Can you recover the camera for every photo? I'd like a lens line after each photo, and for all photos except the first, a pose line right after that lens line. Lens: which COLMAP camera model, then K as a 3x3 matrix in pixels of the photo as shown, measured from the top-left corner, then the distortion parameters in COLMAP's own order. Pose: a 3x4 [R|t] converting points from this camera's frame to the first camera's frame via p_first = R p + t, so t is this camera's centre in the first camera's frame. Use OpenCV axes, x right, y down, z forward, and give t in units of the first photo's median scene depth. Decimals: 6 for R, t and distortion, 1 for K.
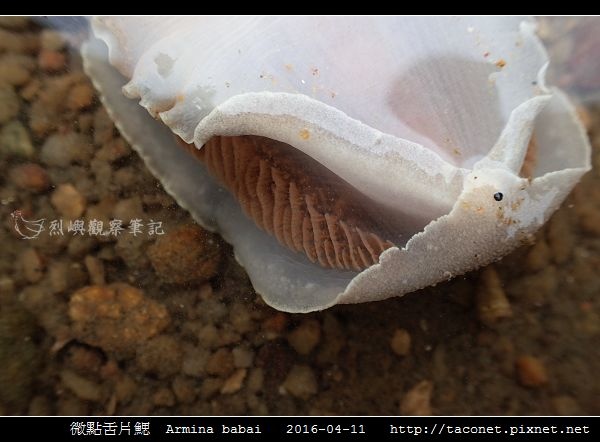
lens RADIAL K [[517.6, 0, 300.0], [0, 517.6, 221.0], [0, 0, 1]] dist [0.054172, -0.004438]
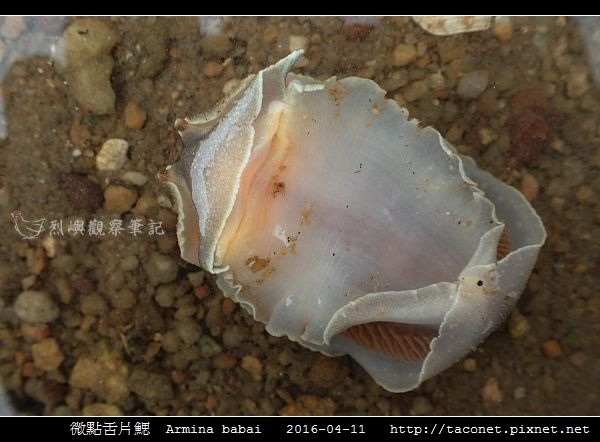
lens RADIAL K [[517.6, 0, 300.0], [0, 517.6, 221.0], [0, 0, 1]] dist [0.054172, -0.004438]
pose [[0.912875, -0.393841, -0.107465, 0.059820], [0.407778, 0.892195, 0.194179, -0.707476], [0.019404, -0.221082, 0.975062, -0.519260]]
